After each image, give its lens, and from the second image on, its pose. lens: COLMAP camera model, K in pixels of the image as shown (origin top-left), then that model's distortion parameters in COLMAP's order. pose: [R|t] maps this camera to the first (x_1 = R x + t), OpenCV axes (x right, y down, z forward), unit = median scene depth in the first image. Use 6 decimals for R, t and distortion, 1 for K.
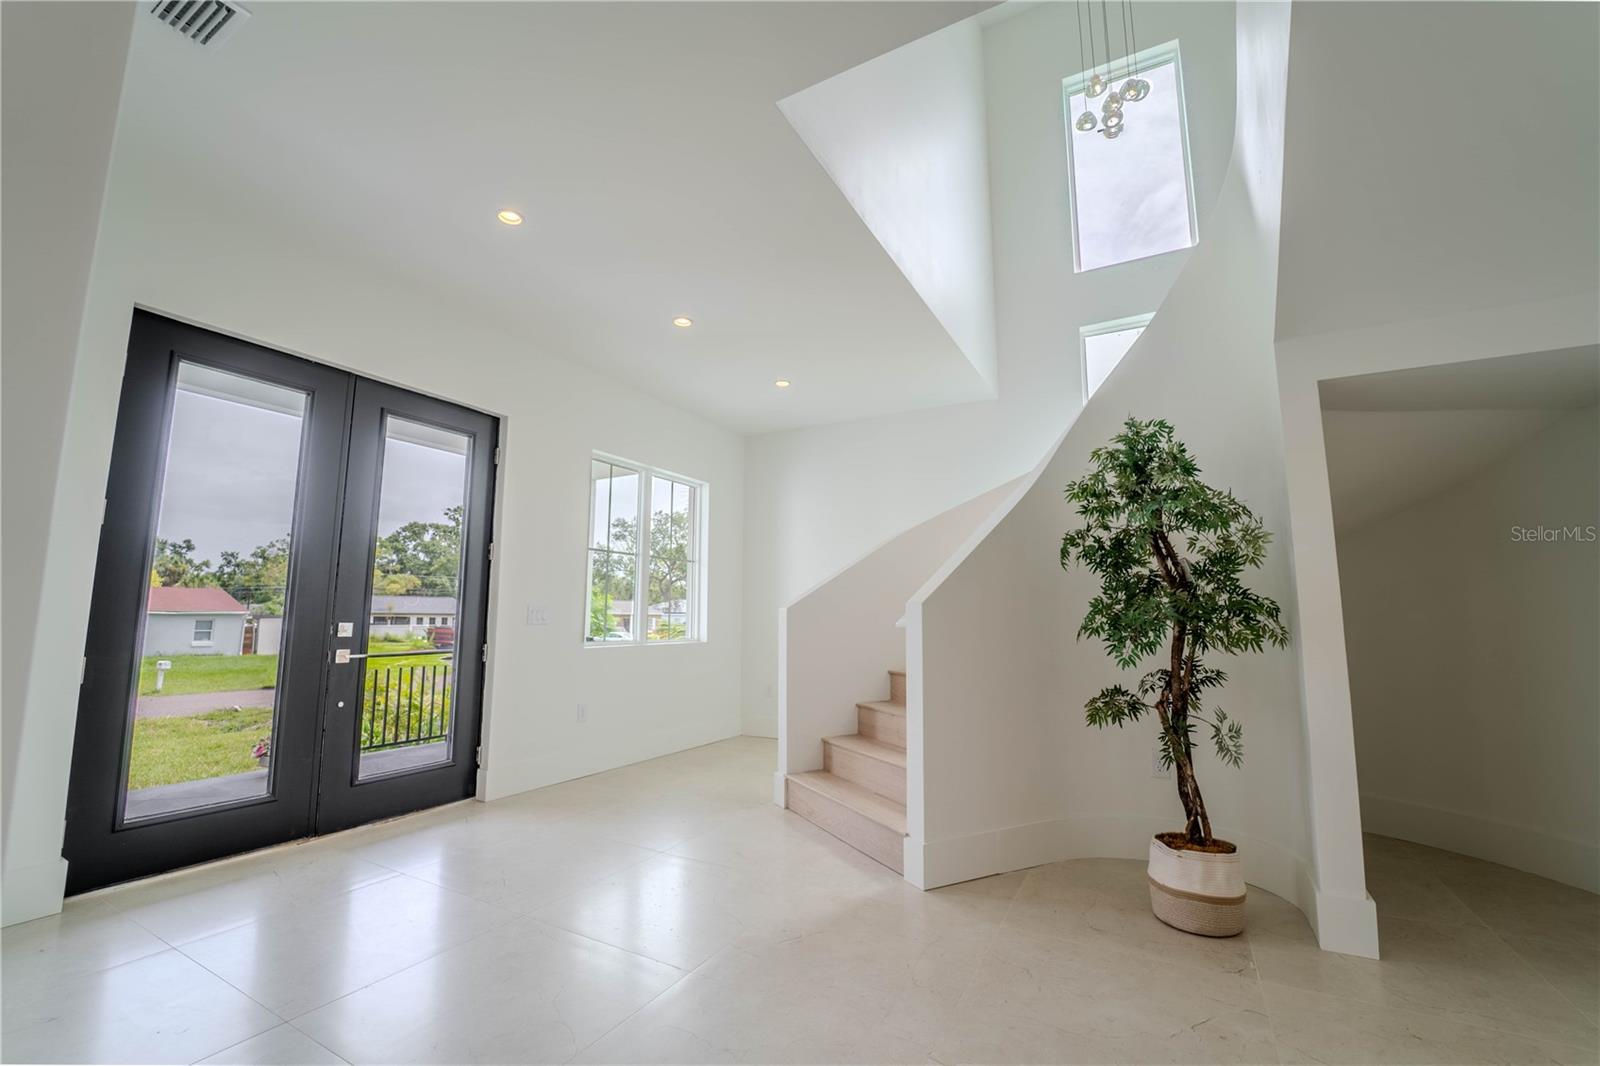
lens RADIAL K [[663.4, 0, 791.9], [0, 663.4, 533.0], [0, 0, 1]] dist [-0.019446, -0.003862]
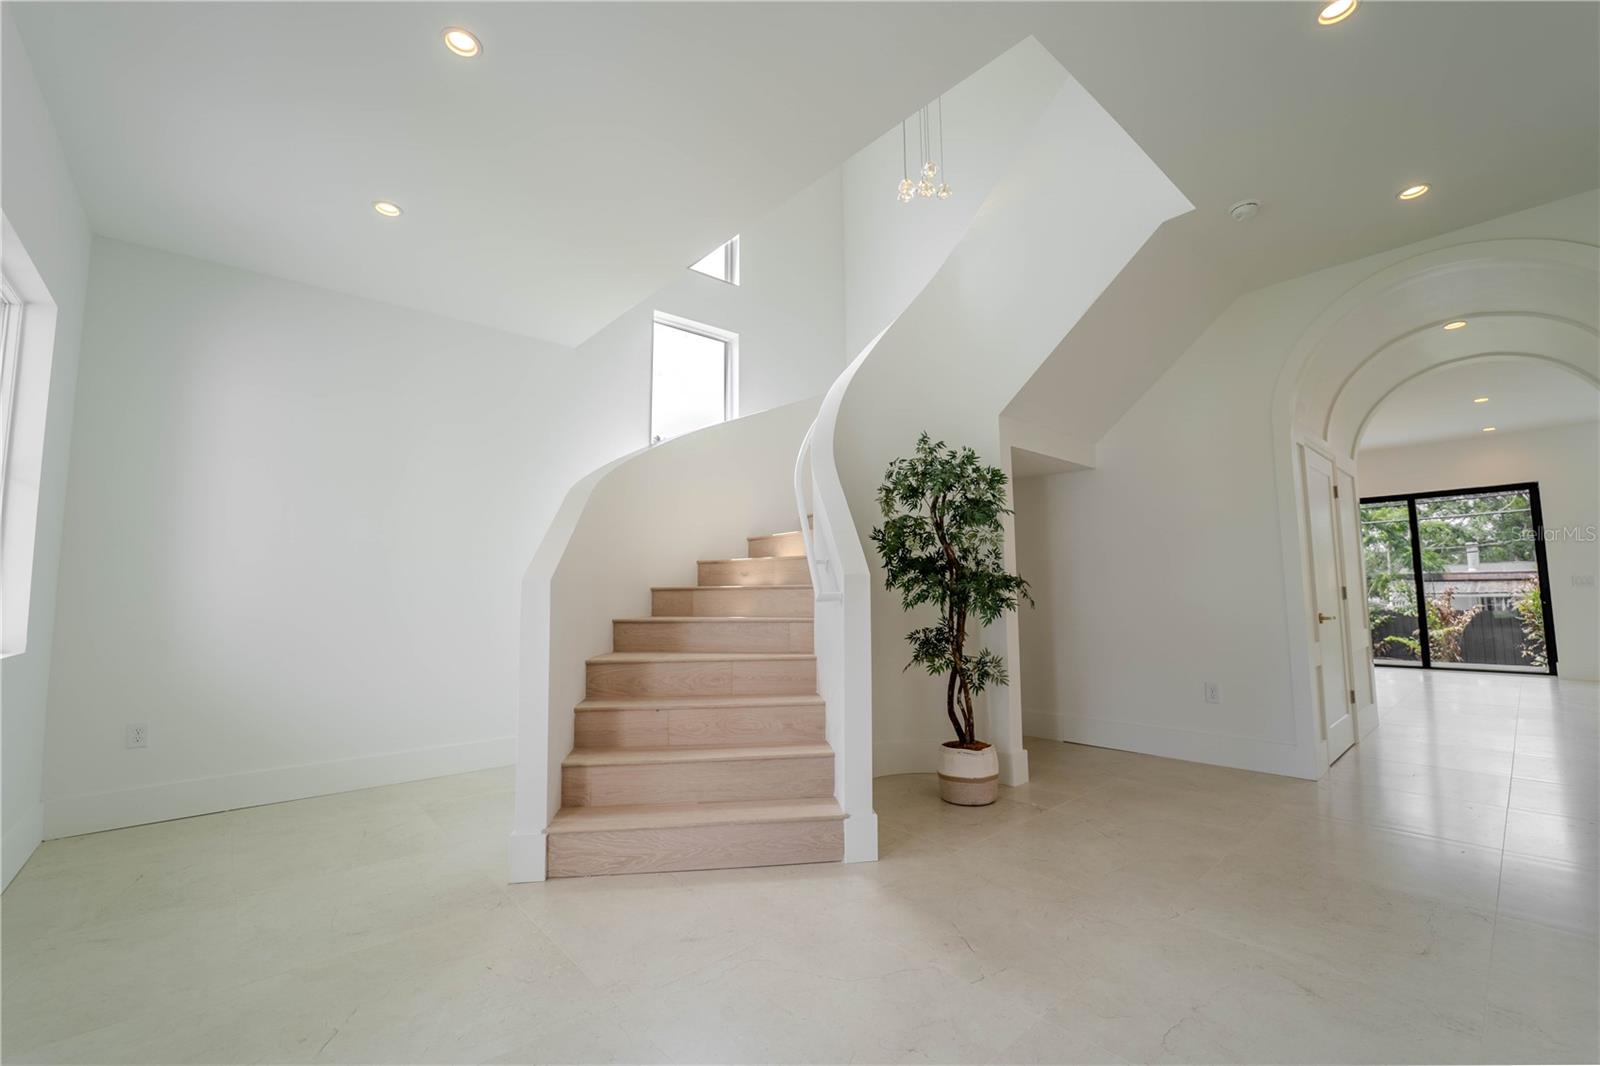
lens RADIAL K [[656.9, 0, 793.8], [0, 656.9, 532.1], [0, 0, 1]] dist [-0.013520, 0.000232]
pose [[0.336658, 0.078300, 0.938366, -0.699953], [-0.105472, 0.993401, -0.045053, 0.088383], [-0.935701, -0.083804, 0.342695, 0.700321]]
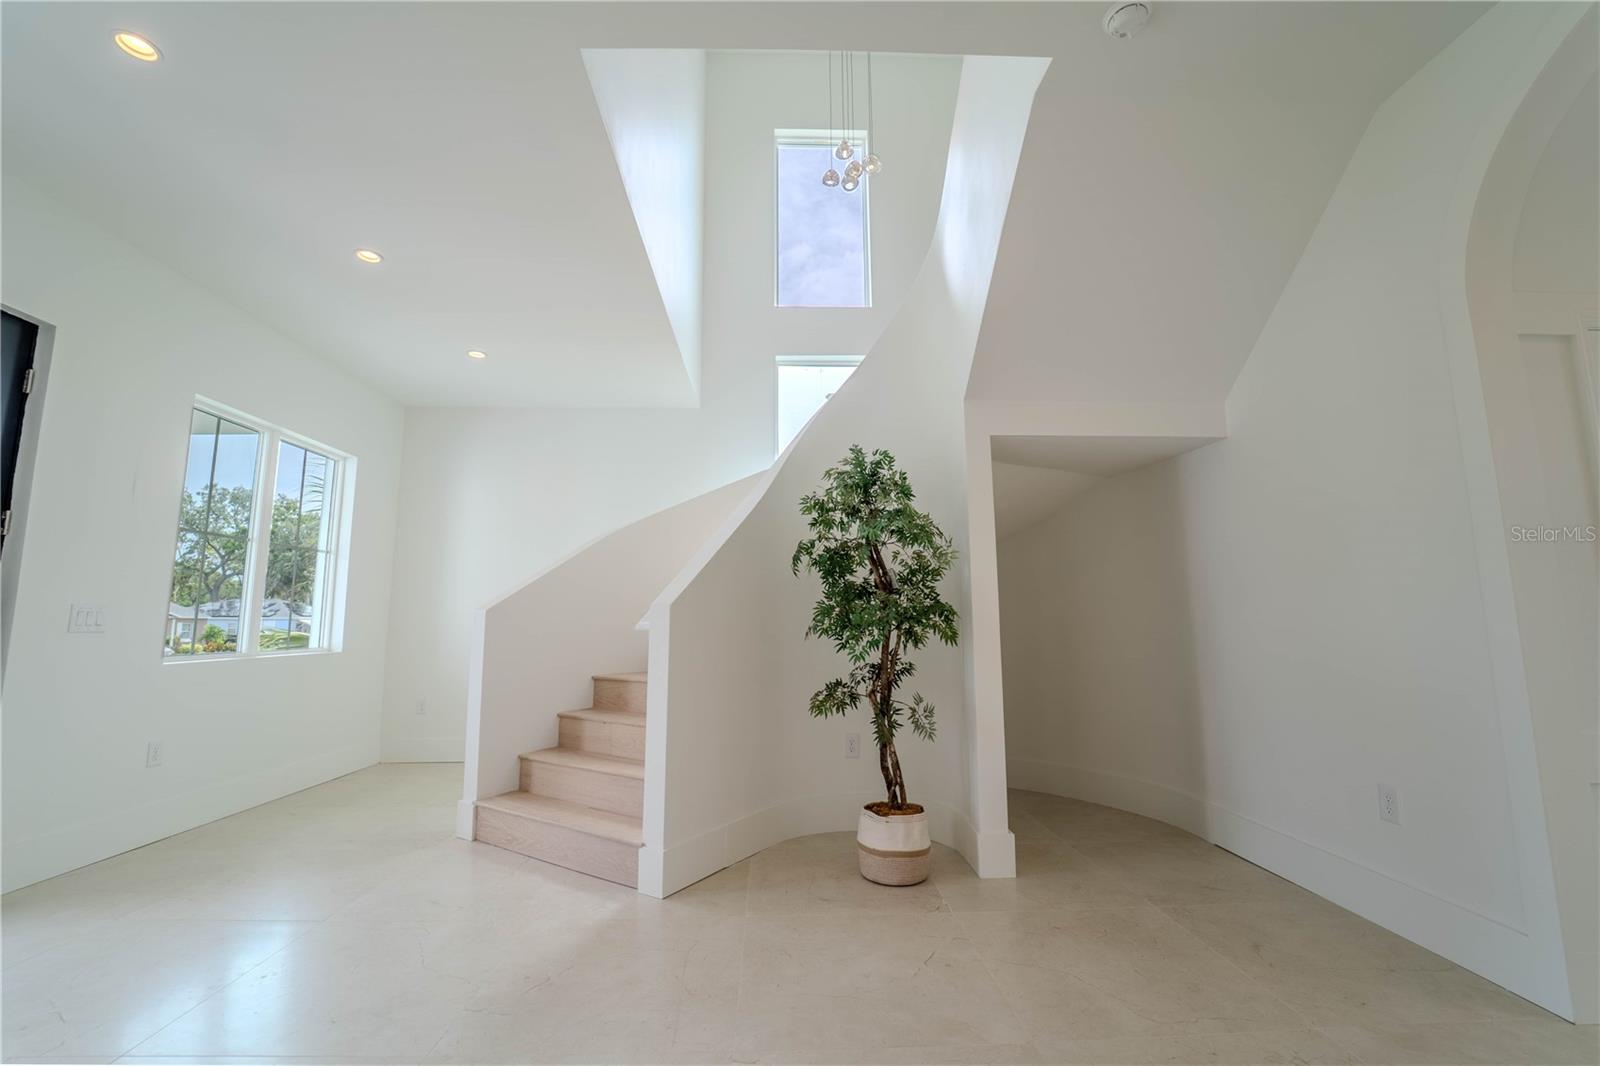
lens RADIAL K [[661.6, 0, 797.0], [0, 661.6, 529.7], [0, 0, 1]] dist [-0.021719, 0.000244]
pose [[0.855110, 0.062580, 0.514657, -0.140931], [-0.057685, 0.998009, -0.025509, 0.007119], [-0.515228, -0.007875, 0.857017, 0.055281]]
